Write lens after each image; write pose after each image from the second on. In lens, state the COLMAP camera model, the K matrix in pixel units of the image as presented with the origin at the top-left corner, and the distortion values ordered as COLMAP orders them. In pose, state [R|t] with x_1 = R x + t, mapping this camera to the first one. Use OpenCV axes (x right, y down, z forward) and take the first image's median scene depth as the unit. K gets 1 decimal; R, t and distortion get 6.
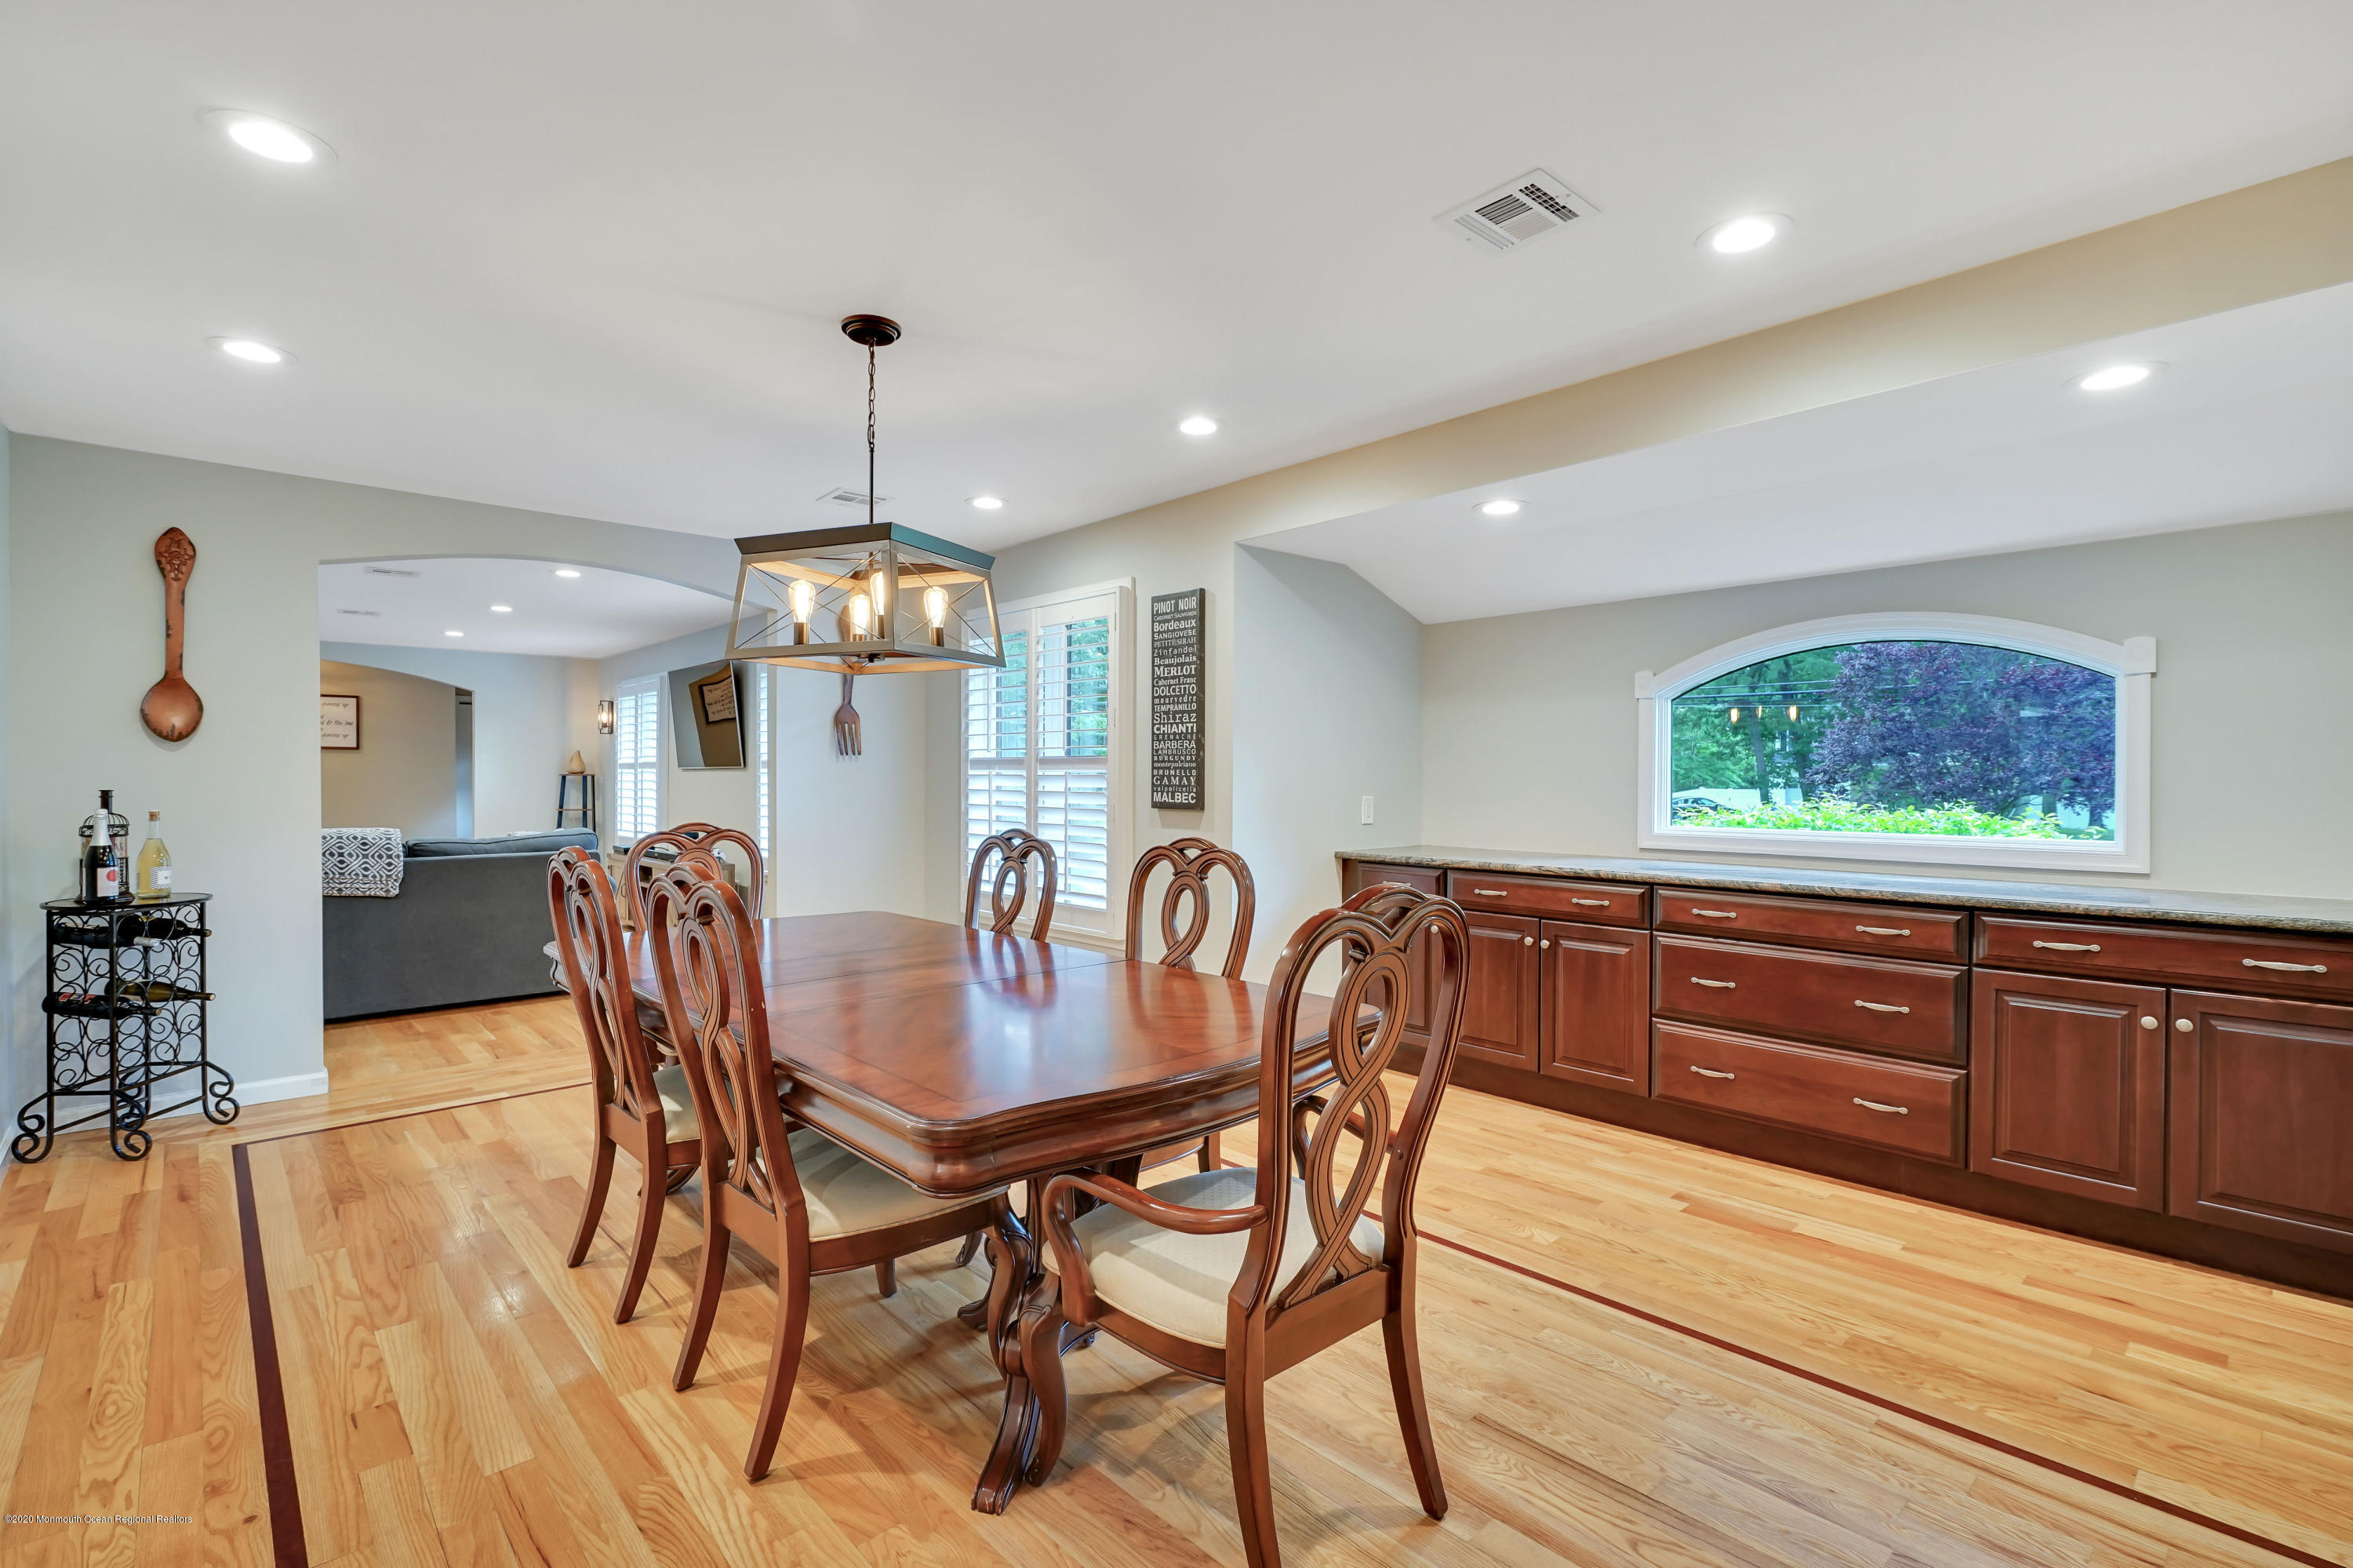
lens RADIAL K [[1076.2, 0, 1192.3], [0, 1076.2, 788.6], [0, 0, 1]] dist [-0.009972, 0.002501]
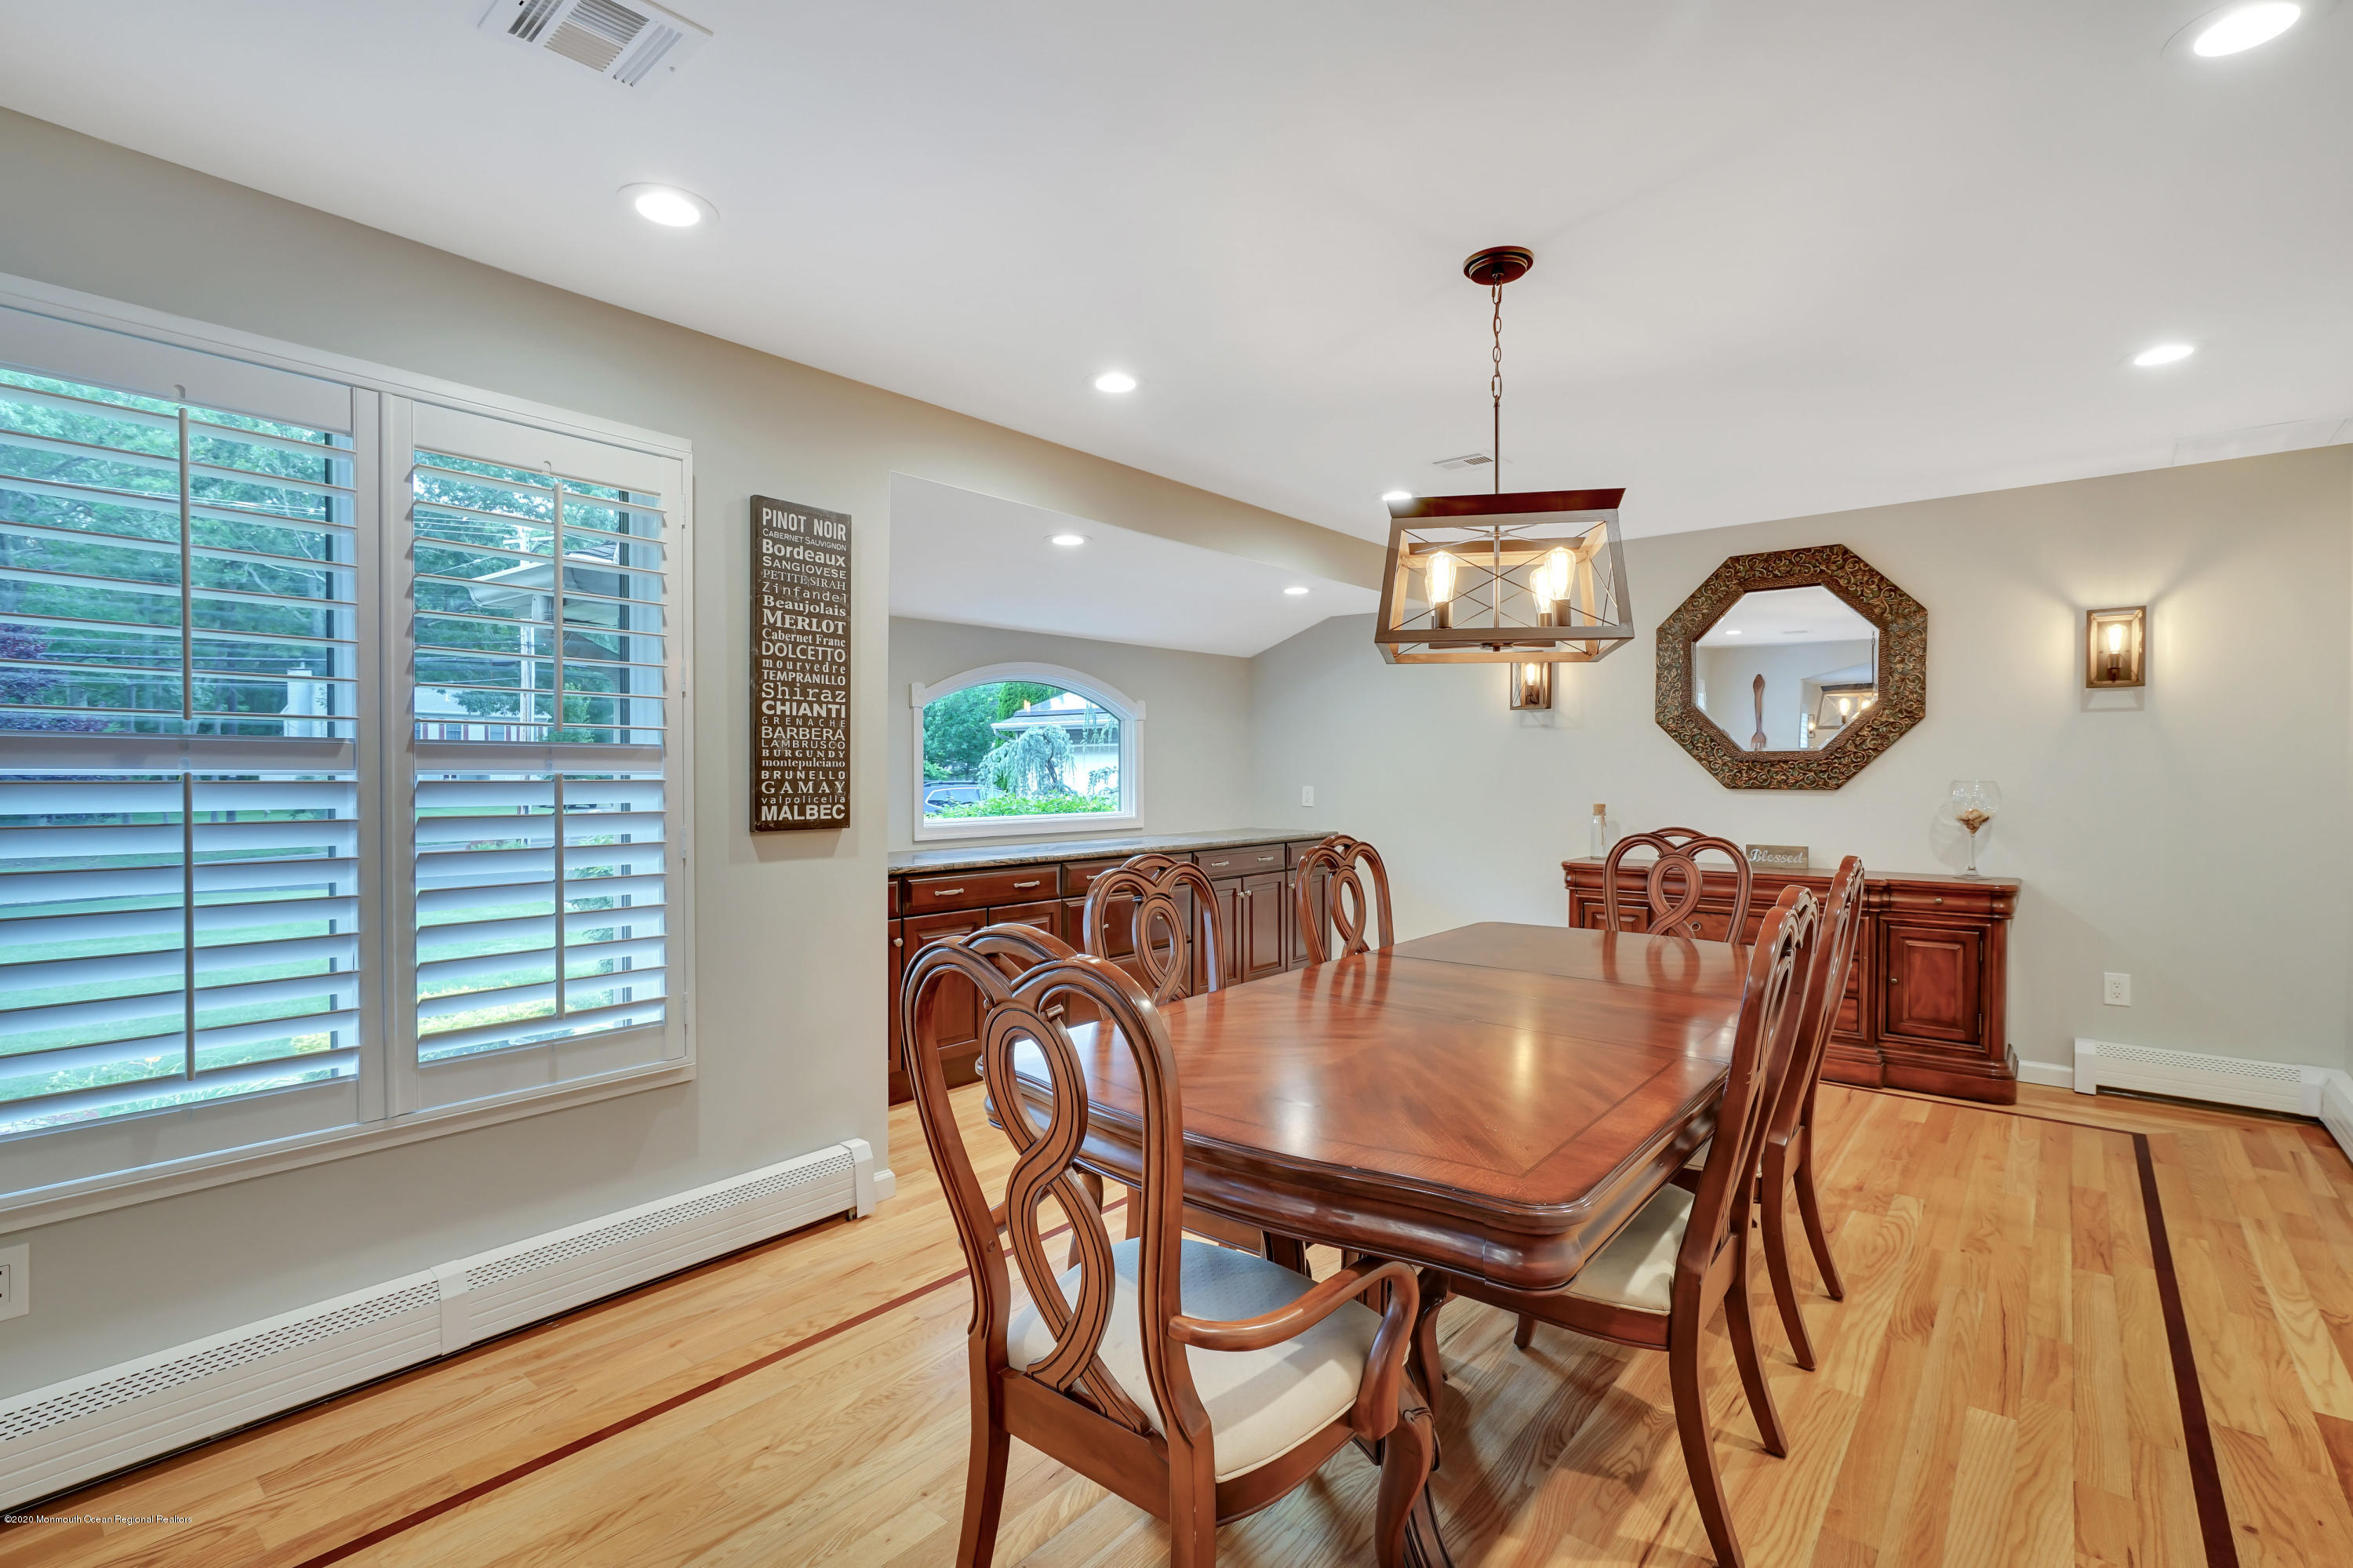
lens RADIAL K [[1076.2, 0, 1180.4], [0, 1076.2, 774.1], [0, 0, 1]] dist [-0.009972, 0.002501]
pose [[-0.131461, -0.004610, 0.991311, -0.704925], [0.014626, 0.999871, 0.006589, -0.016767], [-0.991213, 0.015365, -0.131377, 0.857243]]
